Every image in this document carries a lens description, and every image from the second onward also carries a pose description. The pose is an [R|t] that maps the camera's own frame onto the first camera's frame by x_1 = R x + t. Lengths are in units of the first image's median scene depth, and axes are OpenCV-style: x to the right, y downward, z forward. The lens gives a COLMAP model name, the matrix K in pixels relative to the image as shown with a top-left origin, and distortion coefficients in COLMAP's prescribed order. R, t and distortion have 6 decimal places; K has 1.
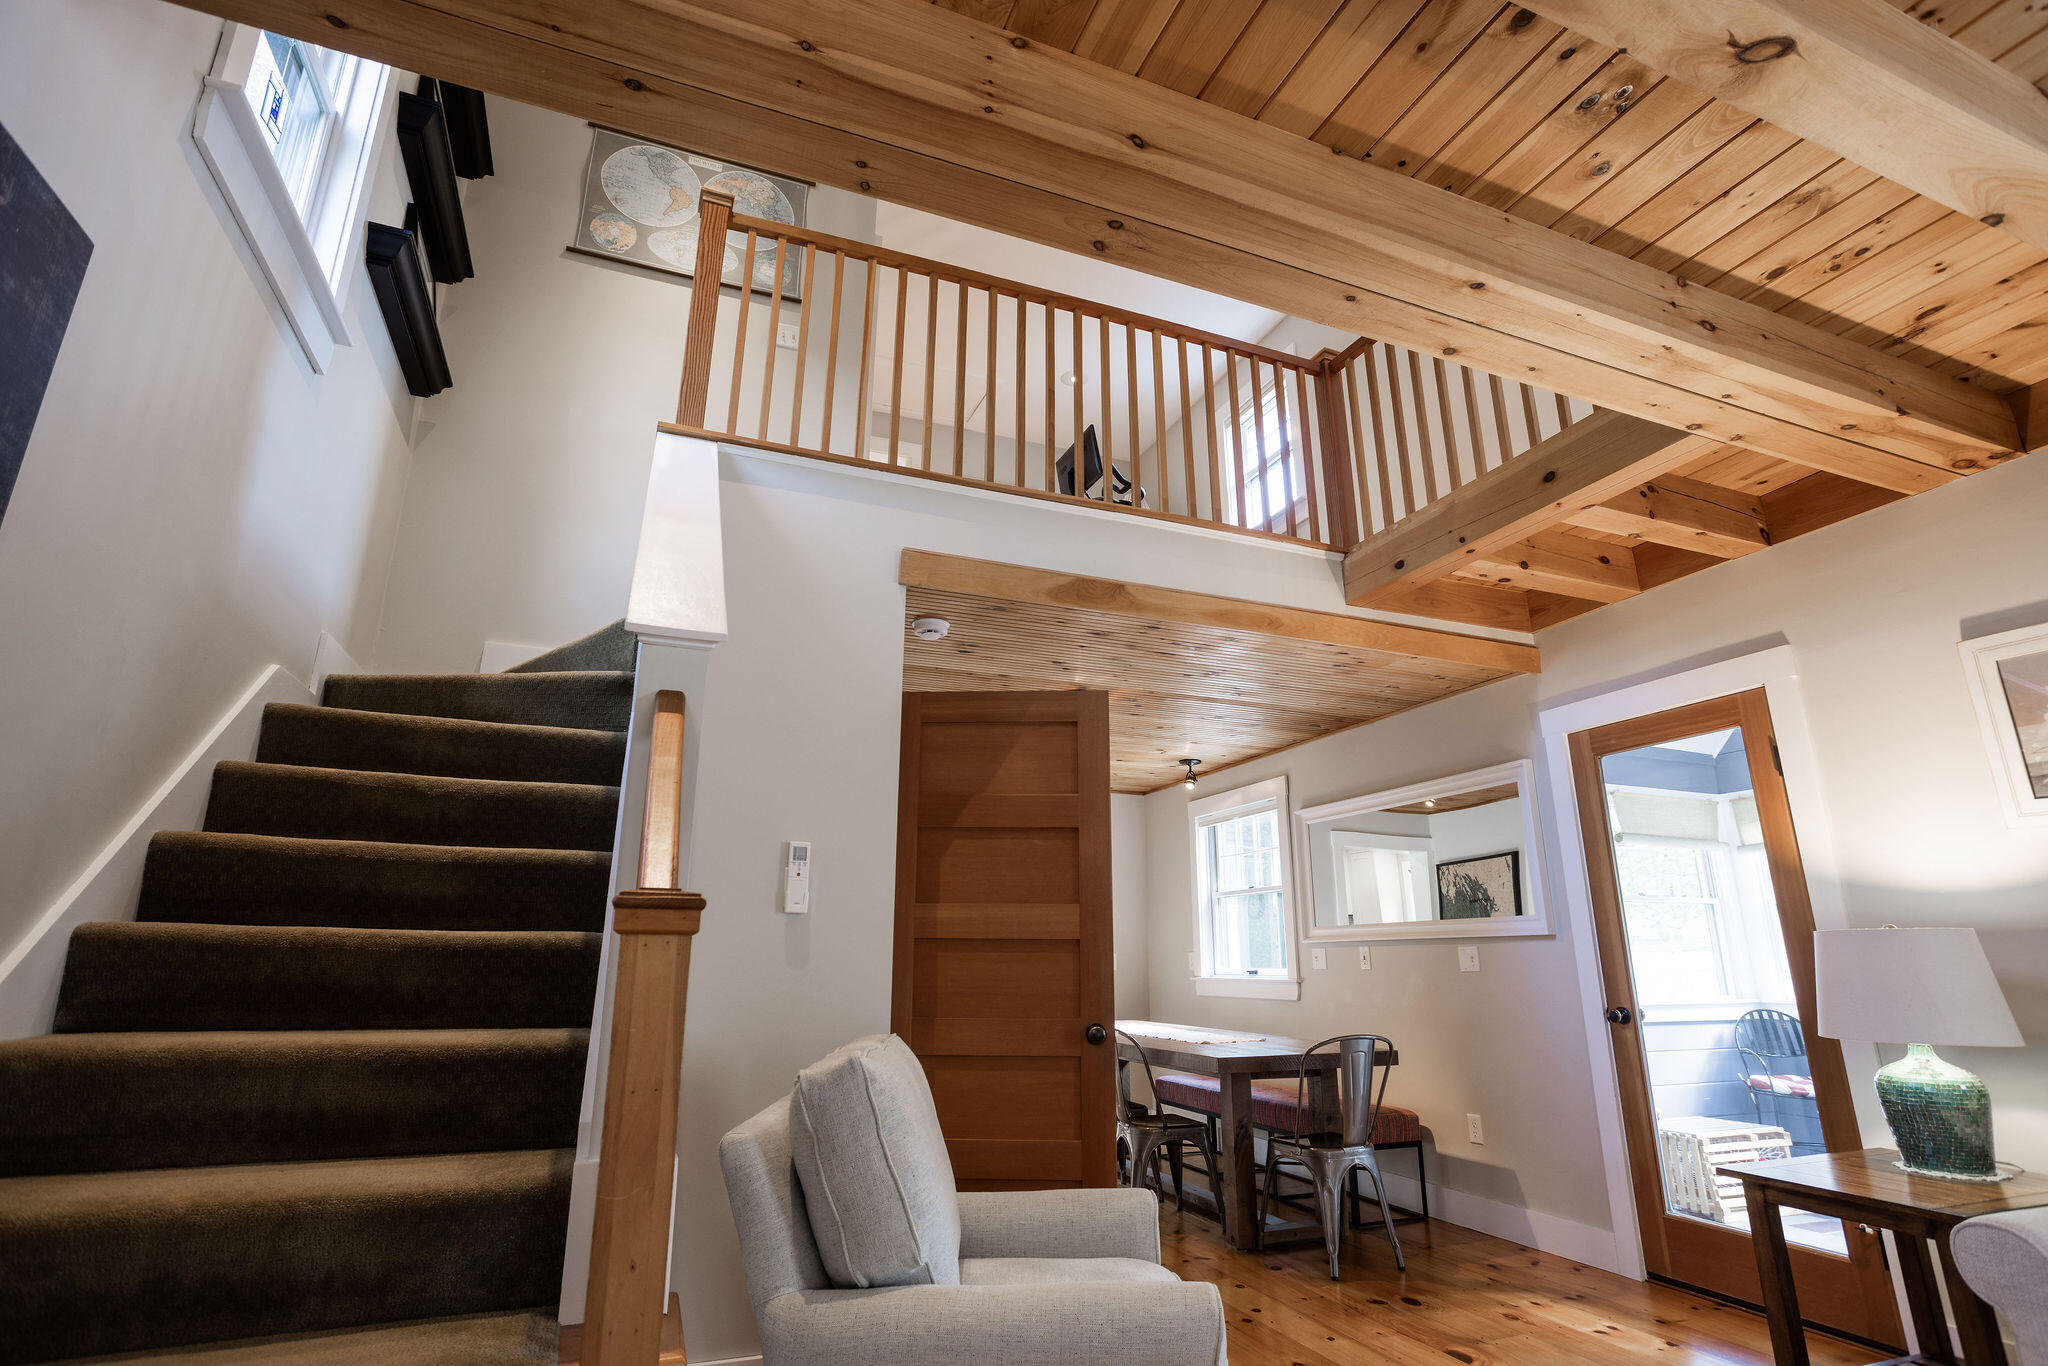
lens RADIAL K [[978.5, 0, 1024.0], [0, 978.5, 683.0], [0, 0, 1]] dist [-0.029732, 0.000077]
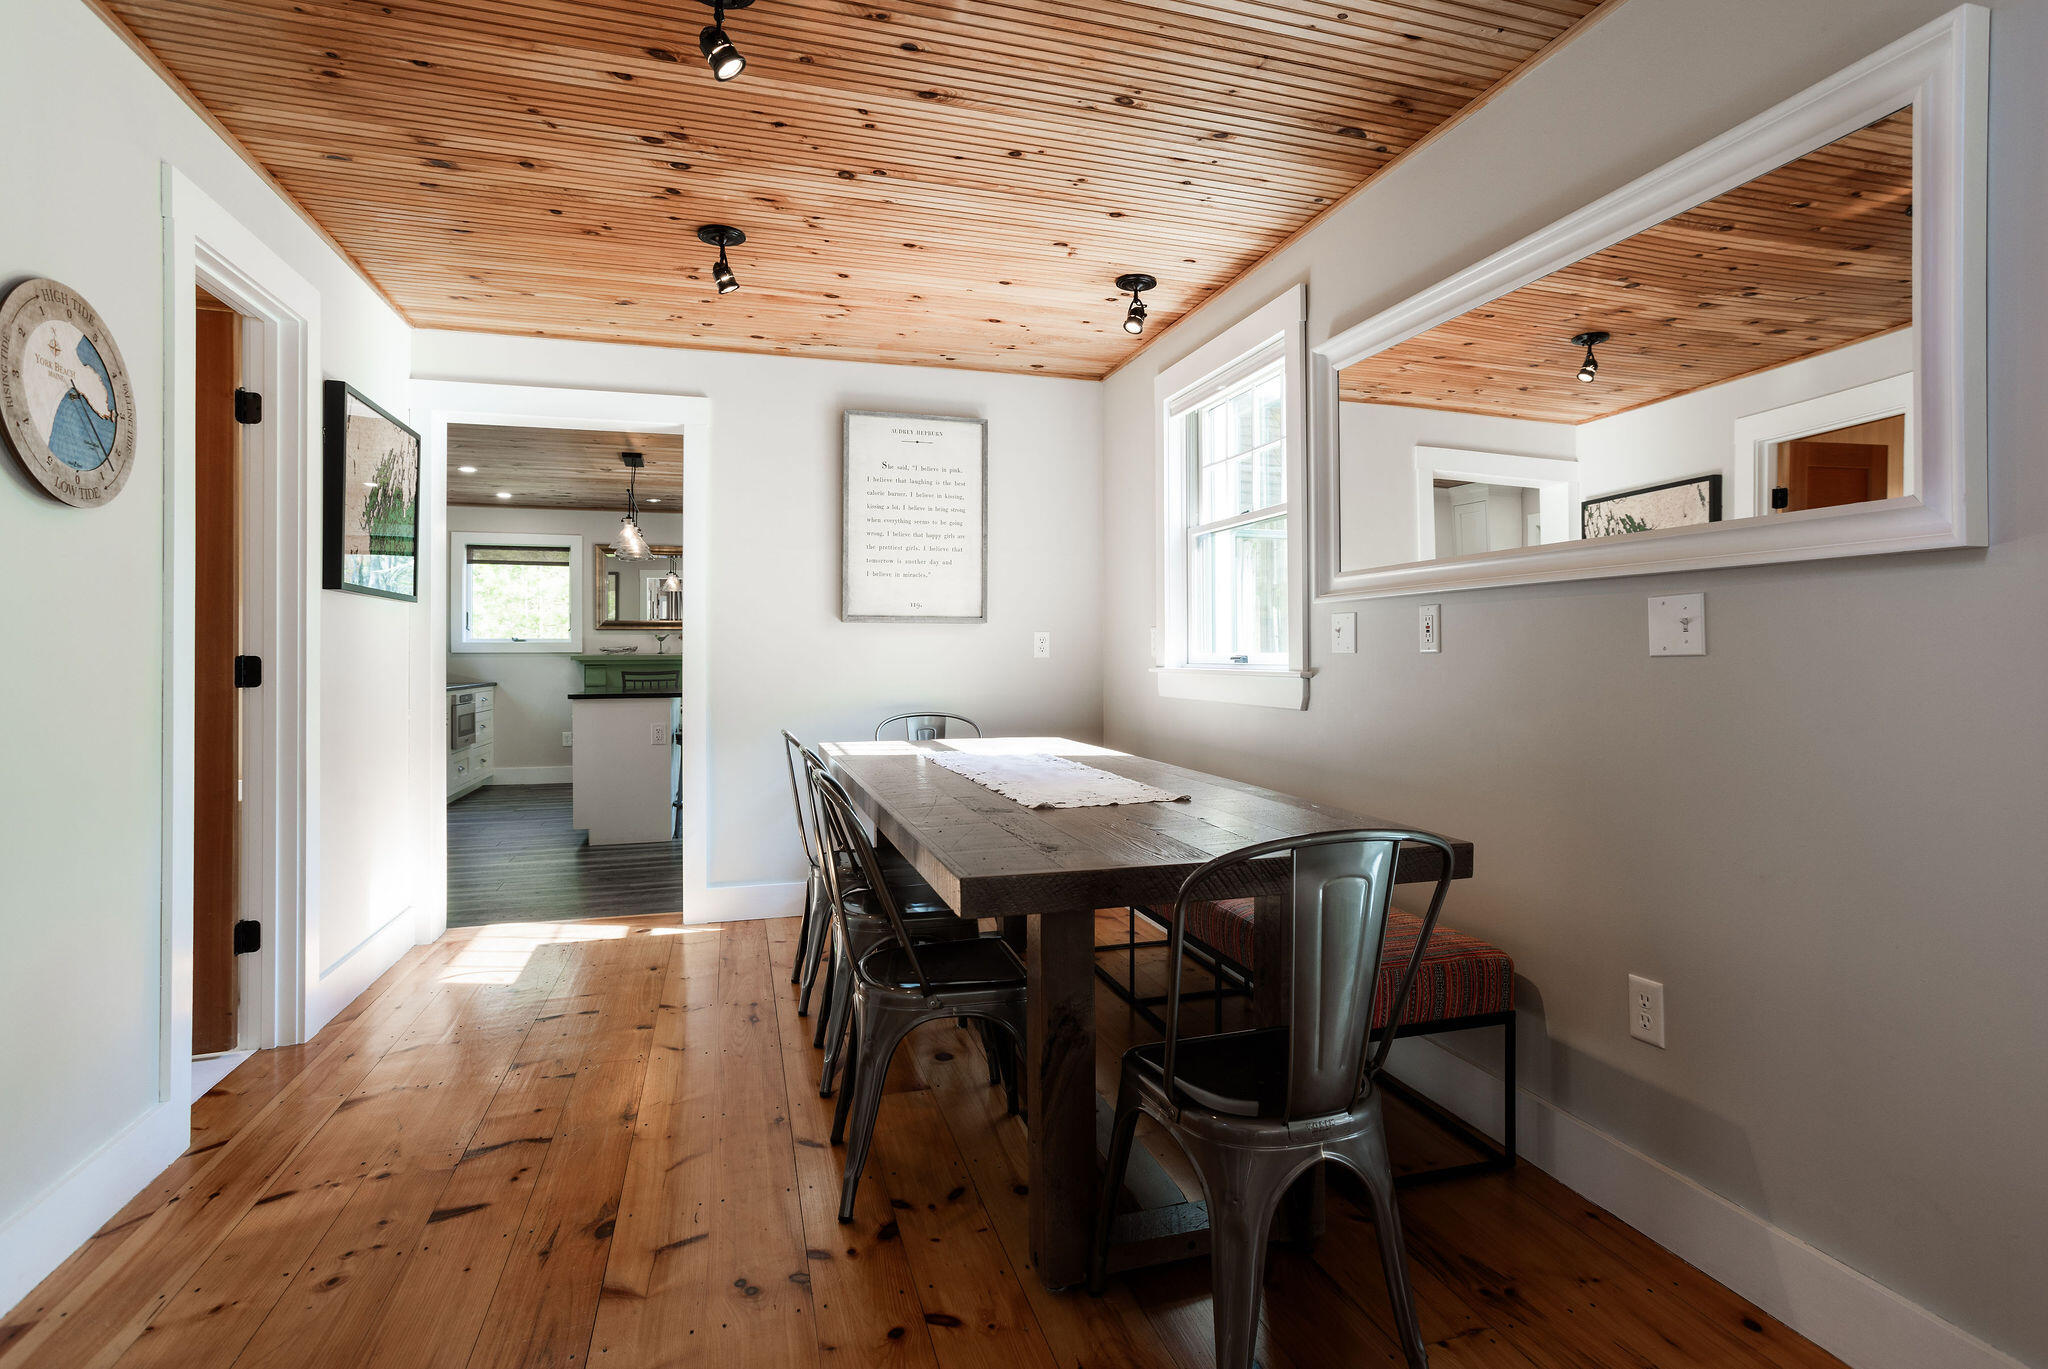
lens RADIAL K [[1013.4, 0, 1037.0], [0, 1013.4, 647.9], [0, 0, 1]] dist [-0.001936, 0.000003]
pose [[0.996409, -0.006018, -0.084459, 0.180974], [0.028810, 0.962052, 0.271339, 0.136477], [0.079621, -0.272798, 0.958771, 0.454307]]
